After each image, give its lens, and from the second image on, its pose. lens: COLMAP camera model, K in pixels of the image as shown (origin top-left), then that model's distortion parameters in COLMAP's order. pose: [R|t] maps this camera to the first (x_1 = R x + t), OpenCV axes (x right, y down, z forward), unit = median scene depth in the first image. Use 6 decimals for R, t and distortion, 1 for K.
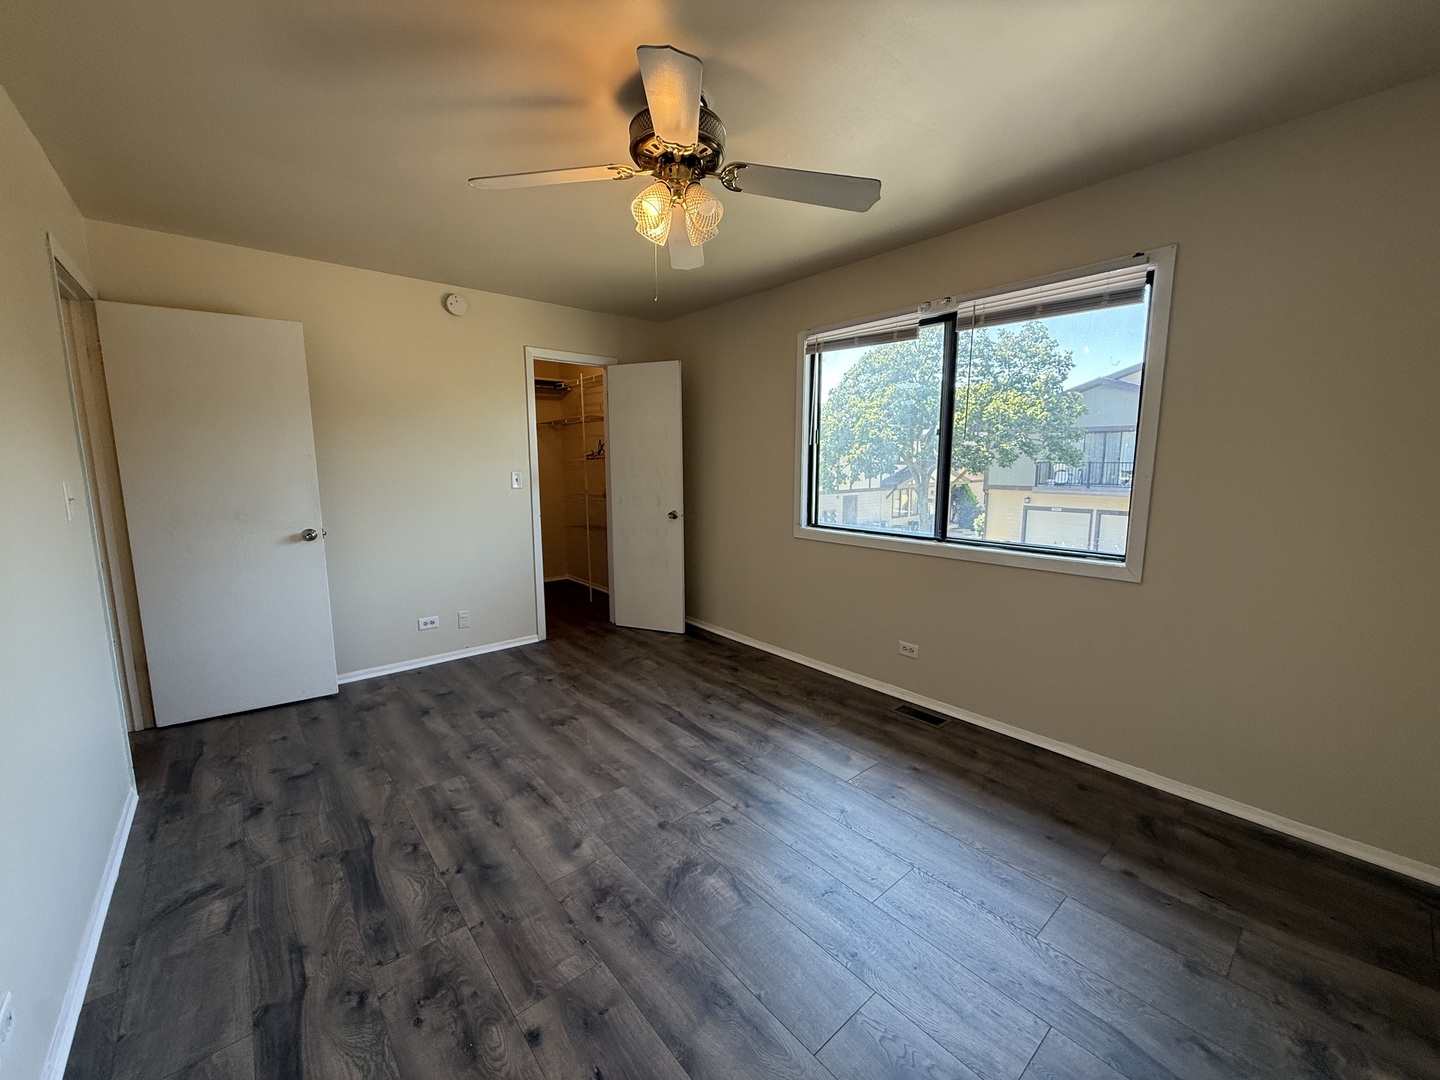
lens RADIAL K [[574.1, 0, 718.0], [0, 574.1, 536.9], [0, 0, 1]] dist [0.001075, 0.000207]
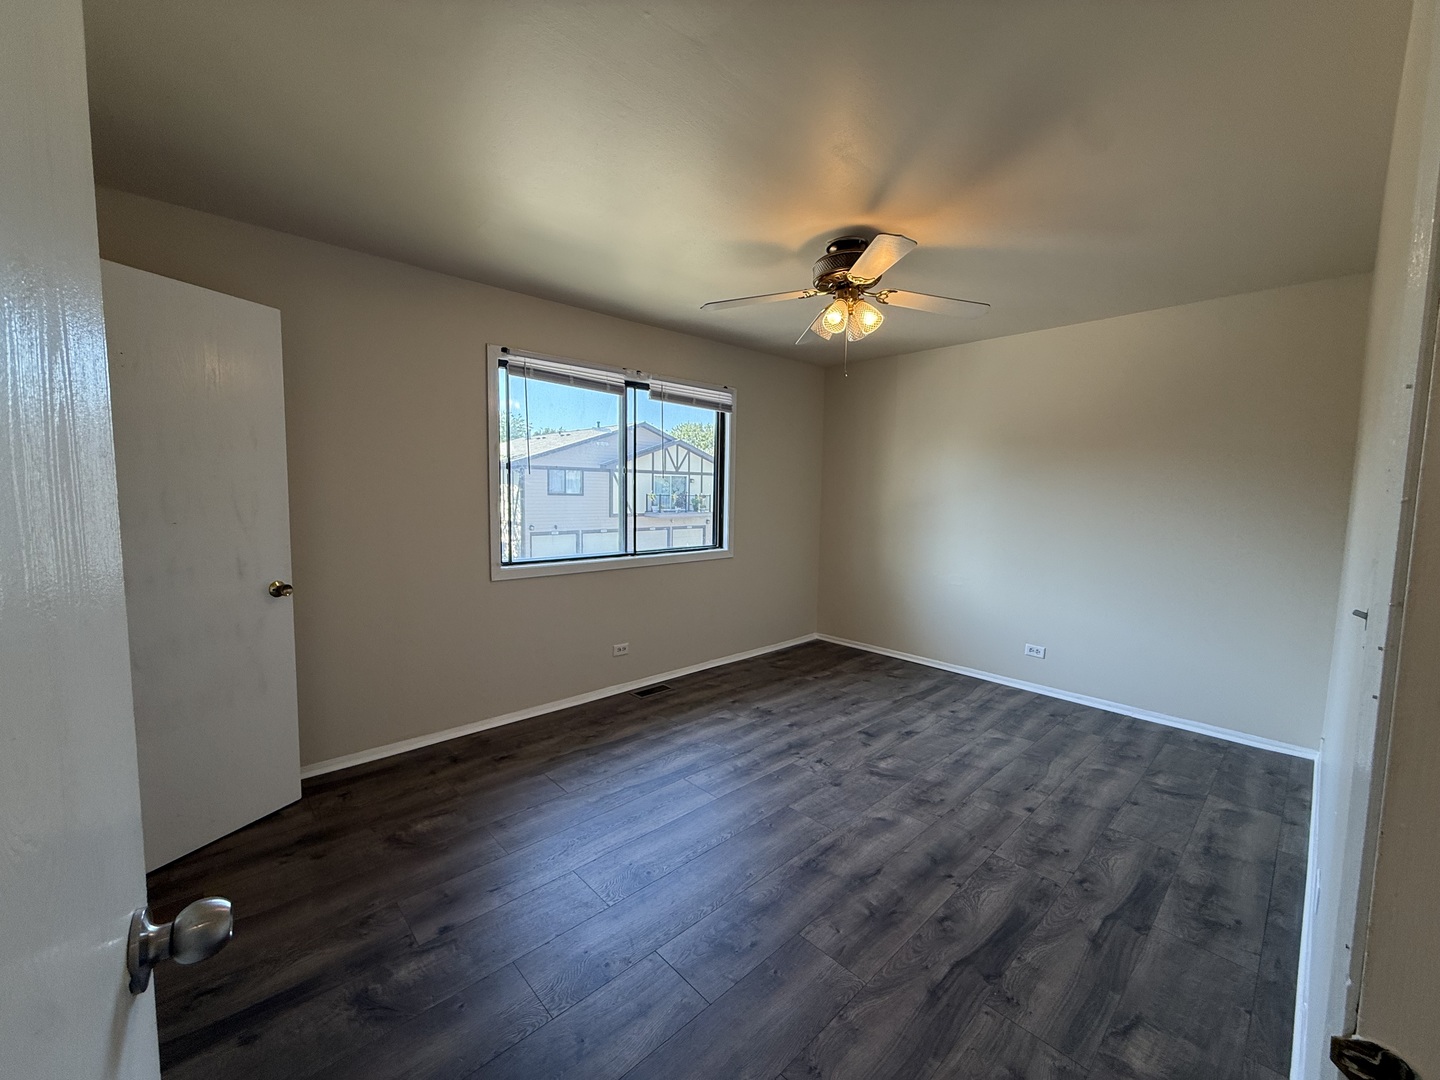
lens RADIAL K [[562.7, 0, 720.0], [0, 562.7, 540.0], [0, 0, 1]] dist [0.000727, -0.000014]
pose [[-0.039263, -0.083160, 0.995762, -1.340531], [0.121315, 0.988762, 0.087359, -0.175210], [-0.991837, 0.124231, -0.028733, 1.290258]]
